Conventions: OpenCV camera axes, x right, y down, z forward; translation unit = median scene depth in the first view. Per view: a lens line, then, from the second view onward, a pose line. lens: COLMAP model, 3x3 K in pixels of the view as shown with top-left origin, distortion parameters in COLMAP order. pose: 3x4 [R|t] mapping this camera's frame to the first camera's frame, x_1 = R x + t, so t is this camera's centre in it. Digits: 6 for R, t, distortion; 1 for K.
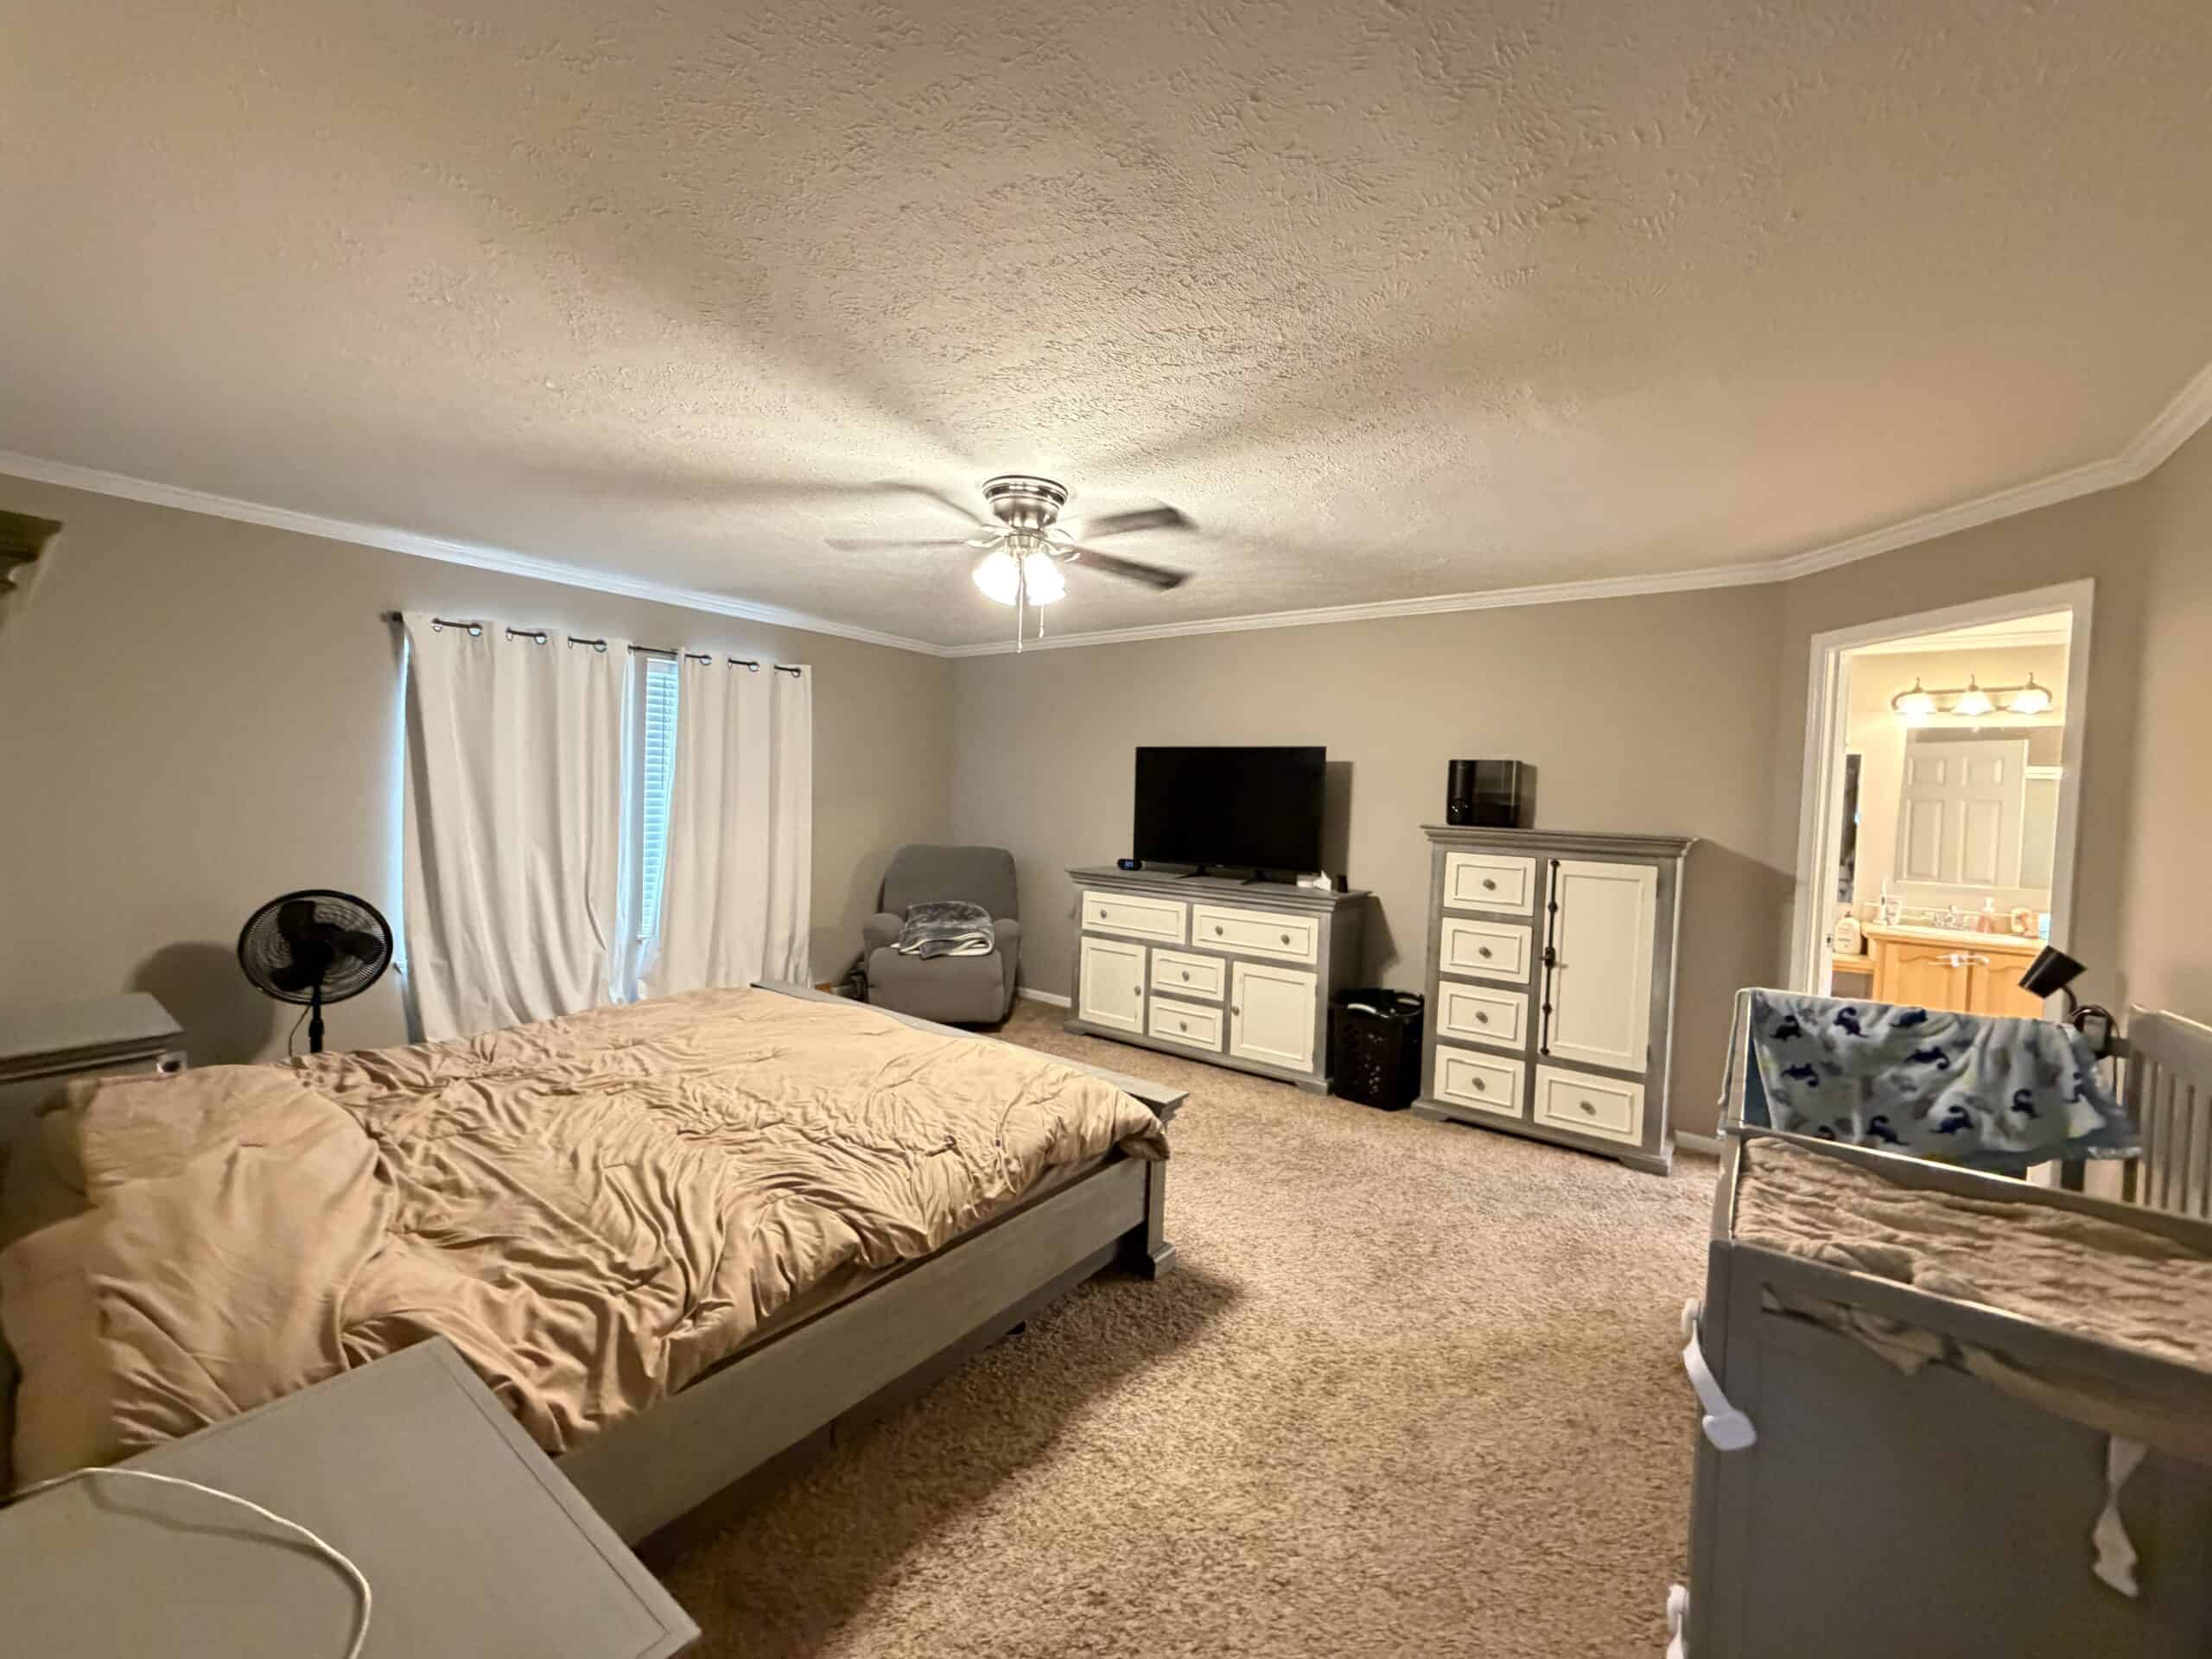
lens RADIAL K [[881.5, 0, 1100.4], [0, 881.5, 831.1], [0, 0, 1]] dist [0.000260, -0.000474]
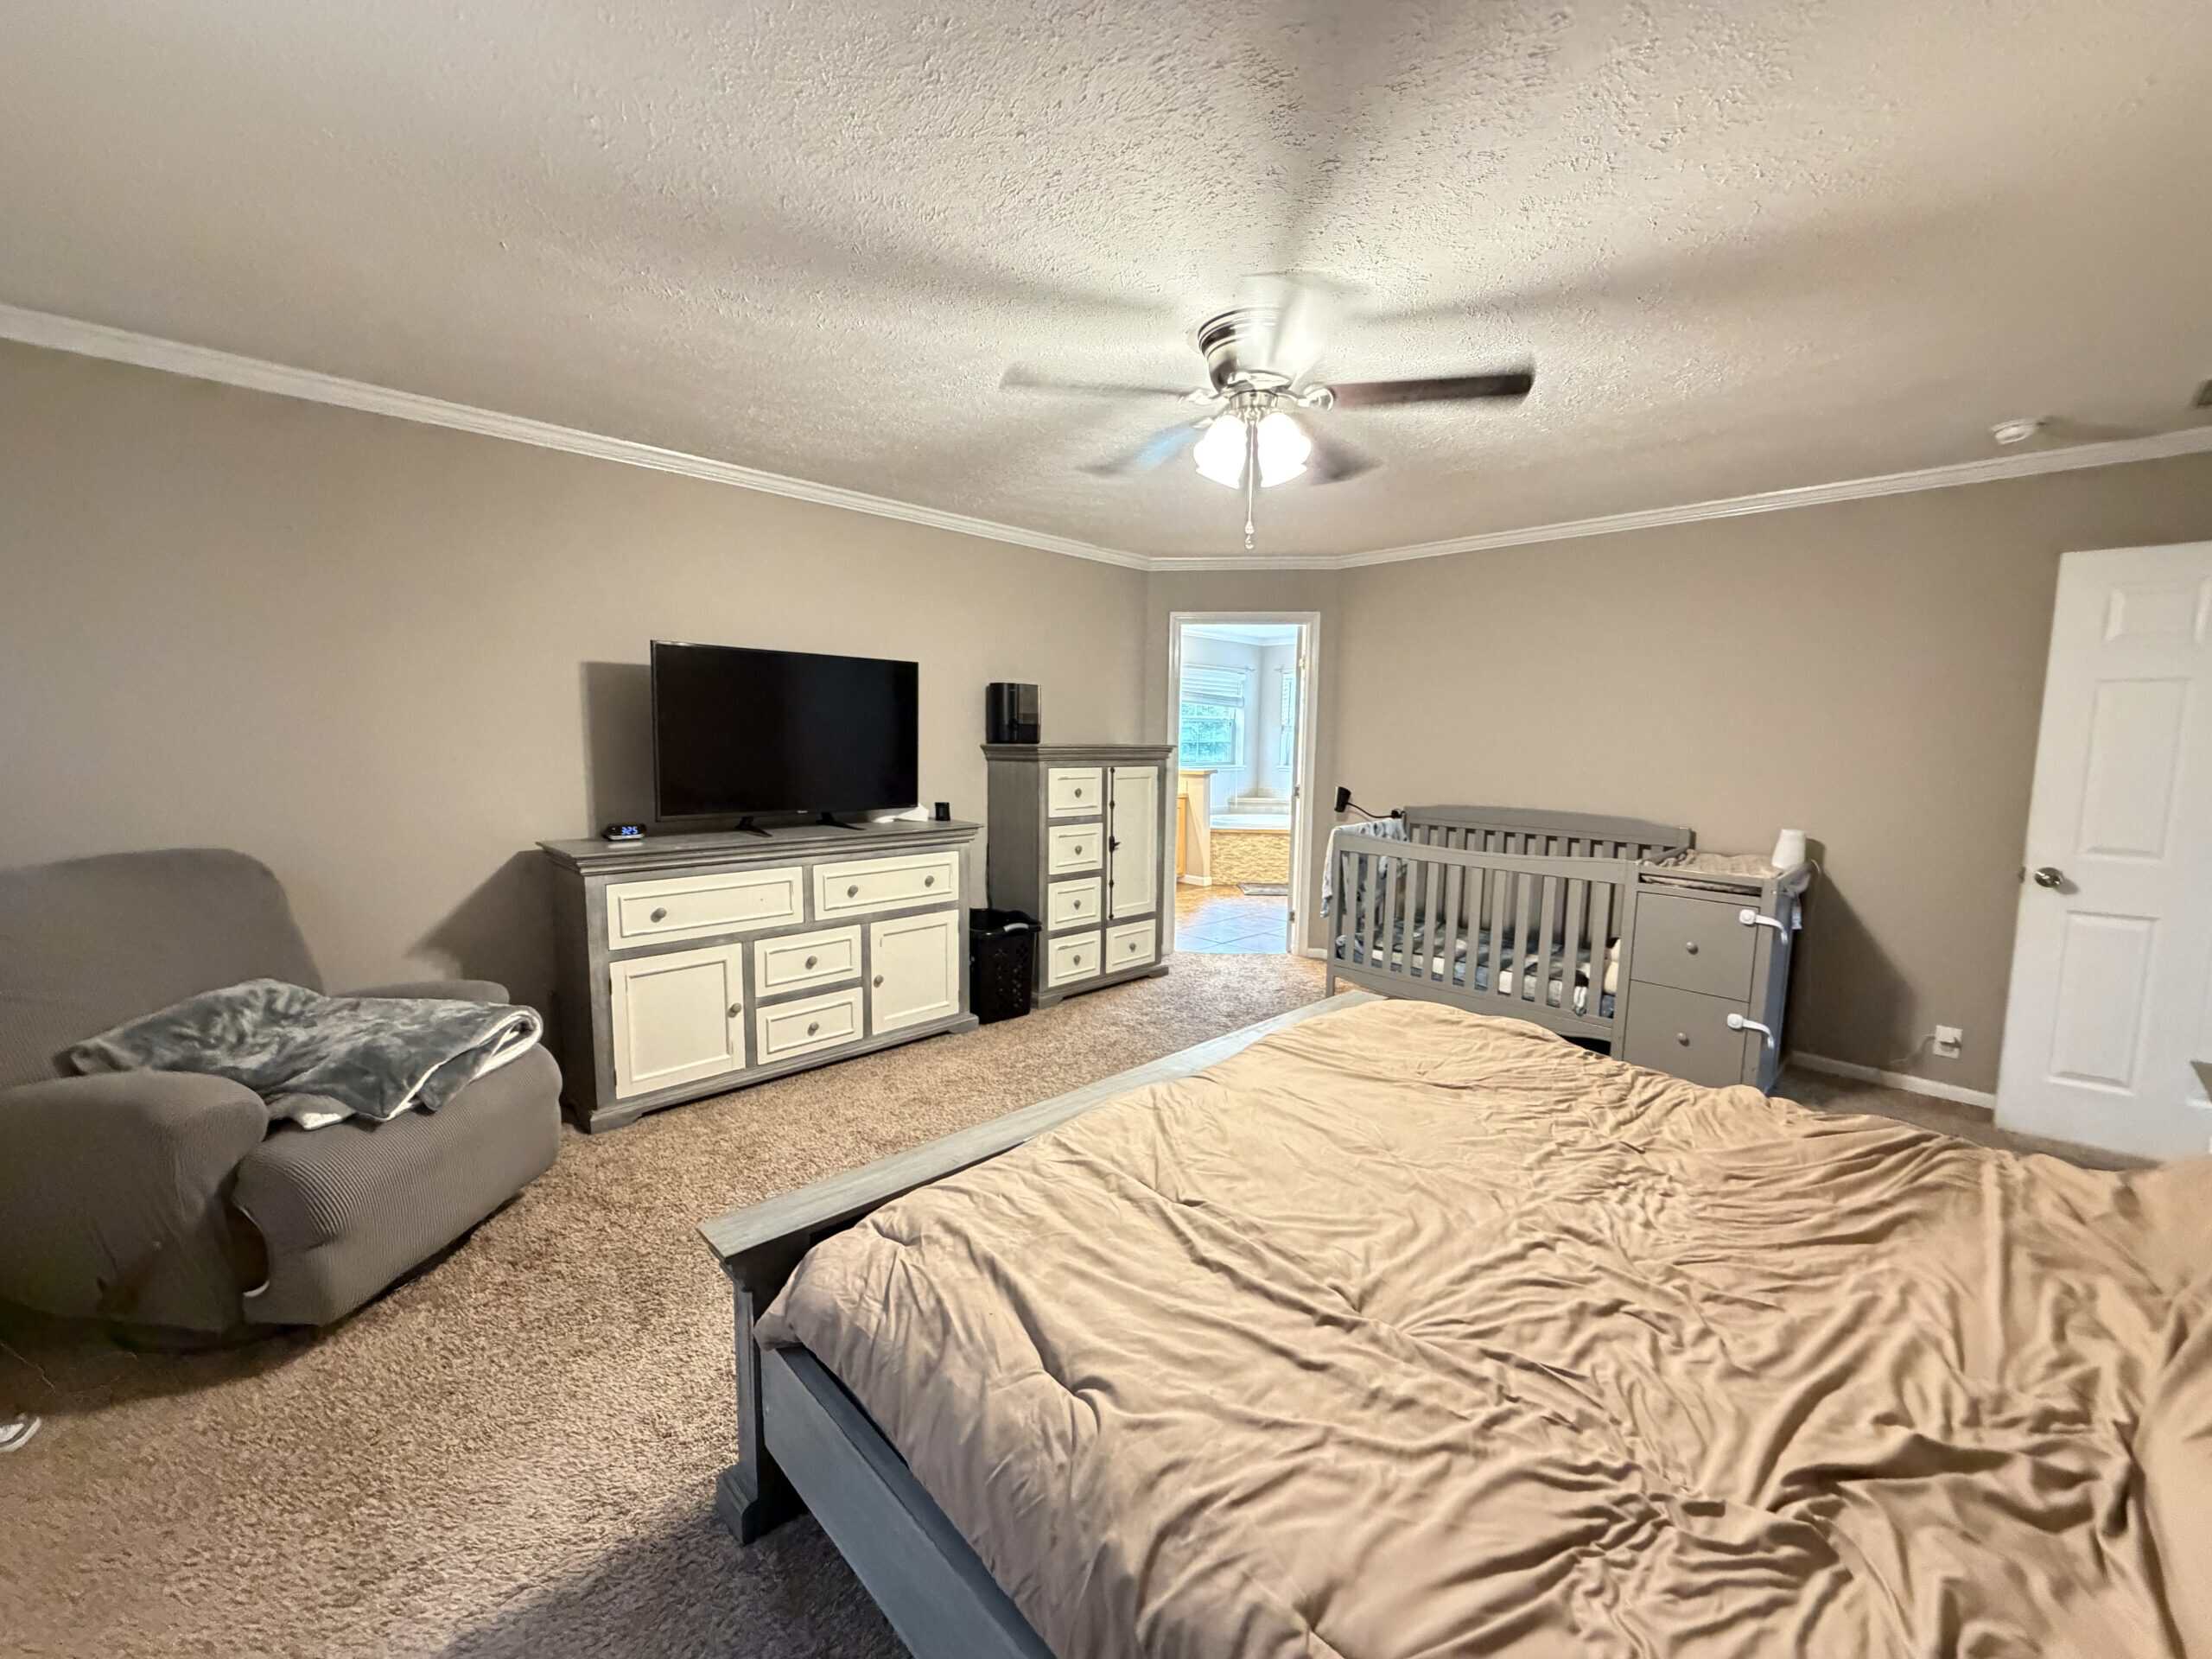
lens RADIAL K [[881.5, 0, 1100.4], [0, 881.5, 831.1], [0, 0, 1]] dist [0.000260, -0.000474]
pose [[0.154800, -0.141455, 0.977767, -0.656921], [0.034523, 0.989867, 0.137740, -0.046086], [-0.987342, 0.012433, 0.158115, 0.720964]]
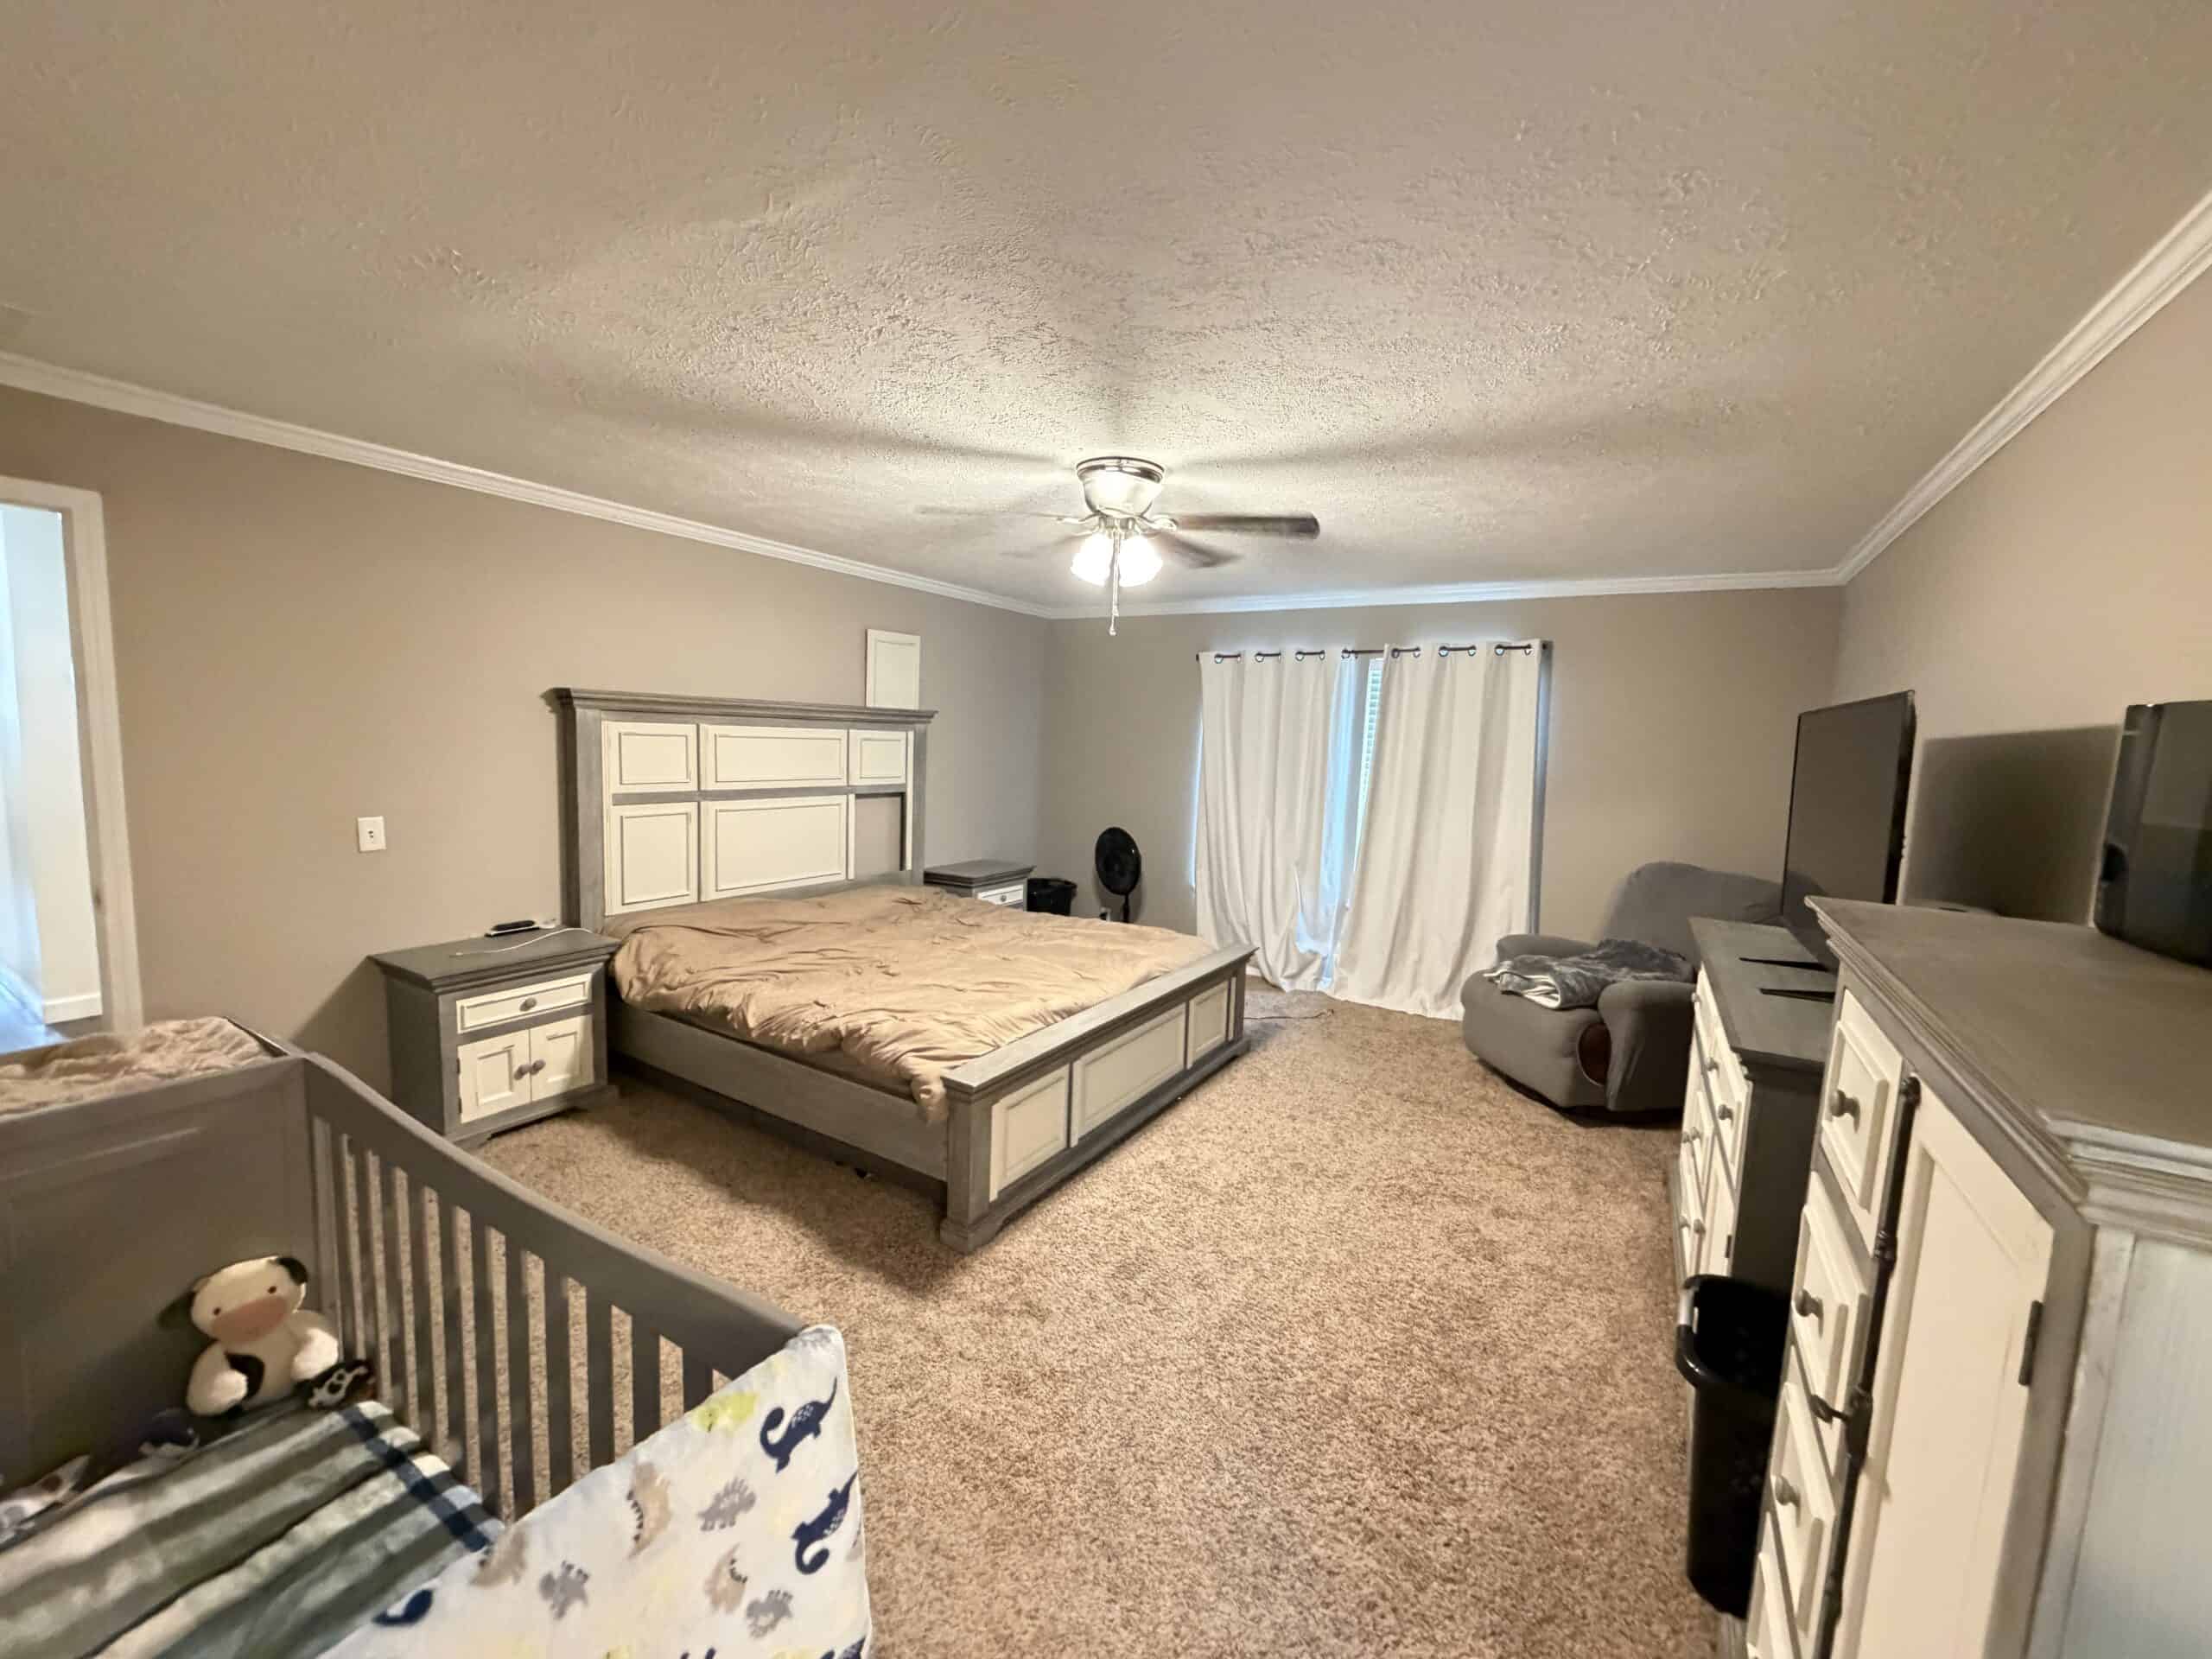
lens RADIAL K [[881.5, 0, 1100.4], [0, 881.5, 831.1], [0, 0, 1]] dist [0.000260, -0.000474]
pose [[0.095795, 0.075757, -0.992514, 0.657452], [-0.080768, 0.994403, 0.068106, -0.032955], [0.992119, 0.073639, 0.101378, 0.645021]]
